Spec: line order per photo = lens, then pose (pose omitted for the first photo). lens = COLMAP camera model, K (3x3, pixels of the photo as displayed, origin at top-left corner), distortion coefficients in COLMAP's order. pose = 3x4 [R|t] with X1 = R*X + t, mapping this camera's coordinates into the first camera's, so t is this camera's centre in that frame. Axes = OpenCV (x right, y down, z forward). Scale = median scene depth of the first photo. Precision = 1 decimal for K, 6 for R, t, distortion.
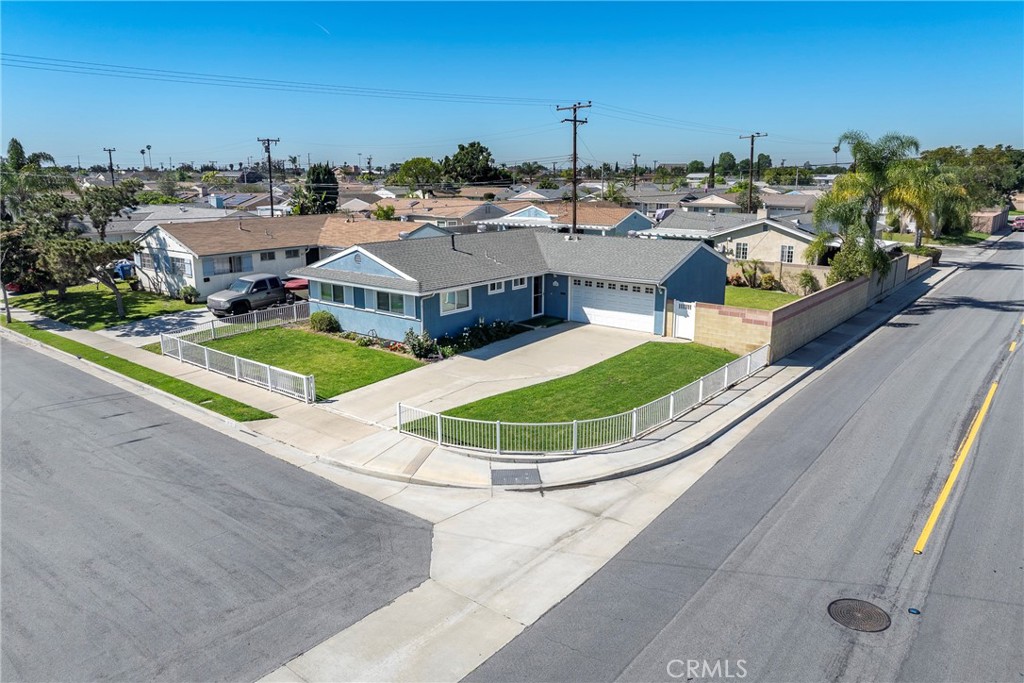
lens RADIAL K [[717.3, 0, 515.3], [0, 717.3, 337.4], [0, 0, 1]] dist [-0.035524, -0.005763]
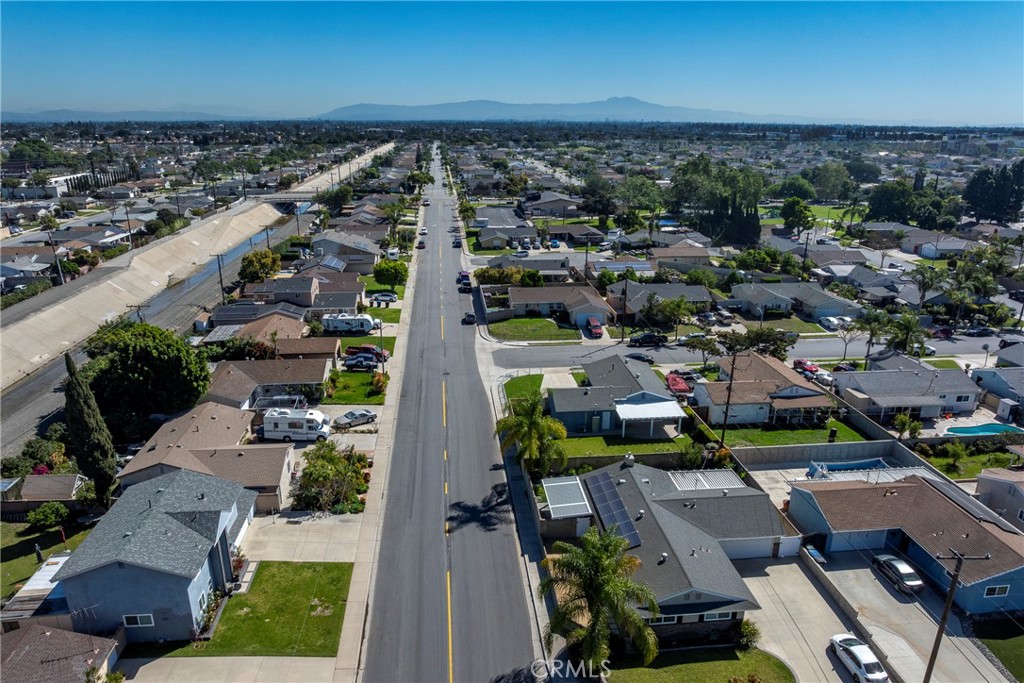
lens RADIAL K [[718.4, 0, 515.4], [0, 718.4, 377.9], [0, 0, 1]] dist [-0.036437, -0.005856]
pose [[-0.714772, 0.231641, -0.659882, 2.166321], [-0.161388, 0.863453, 0.477915, -1.461699], [0.680482, 0.448097, -0.579788, 2.559230]]
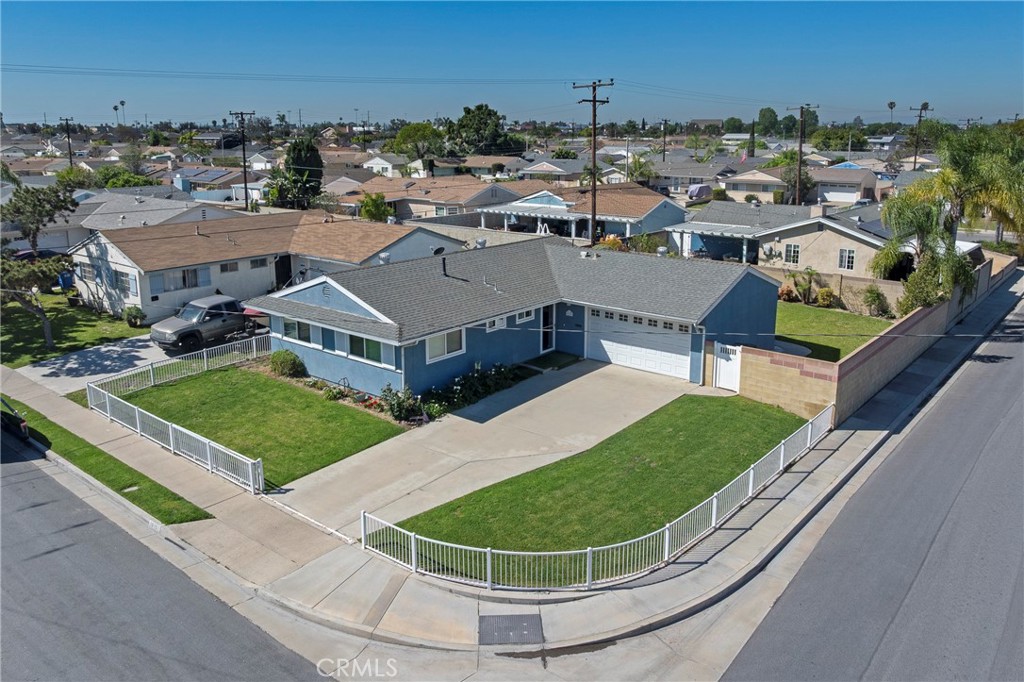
lens RADIAL K [[803.1, 0, 515.4], [0, 803.1, 296.5], [0, 0, 1]] dist [-0.040269, -0.003295]
pose [[0.999837, 0.002218, -0.017903, 0.012309], [-0.002562, 0.999813, -0.019179, -0.088512], [0.017857, 0.019221, 0.999656, 0.089954]]
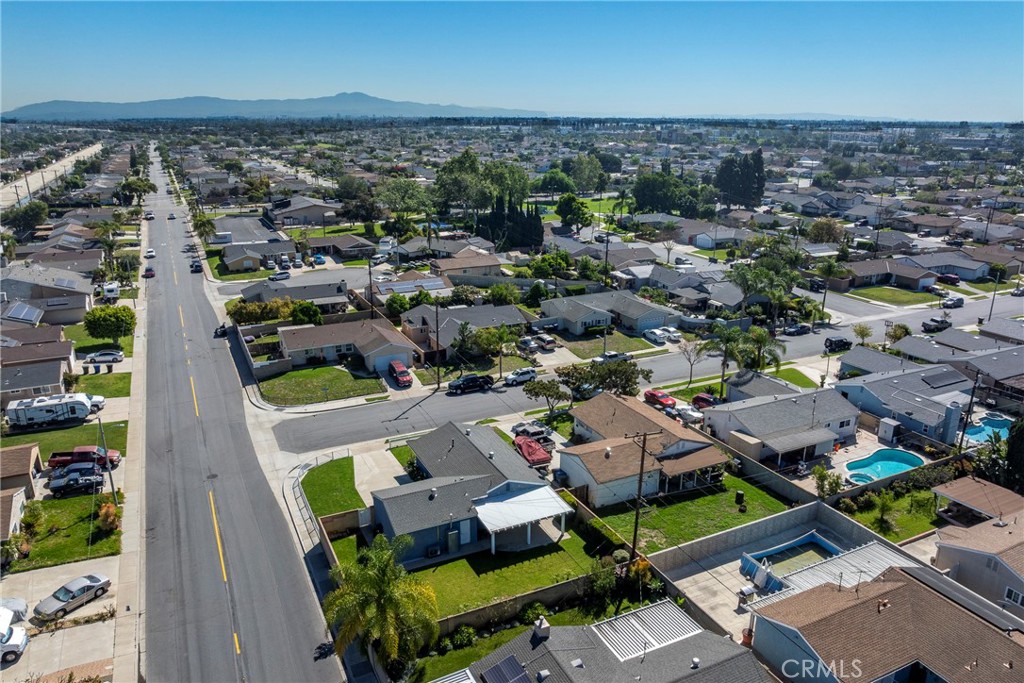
lens RADIAL K [[718.3, 0, 515.9], [0, 718.3, 357.3], [0, 0, 1]] dist [-0.041534, 0.001285]
pose [[-0.429700, 0.284032, -0.857137, 1.647123], [-0.205334, 0.893636, 0.399065, -1.309867], [0.879316, 0.347478, -0.325673, 1.892366]]
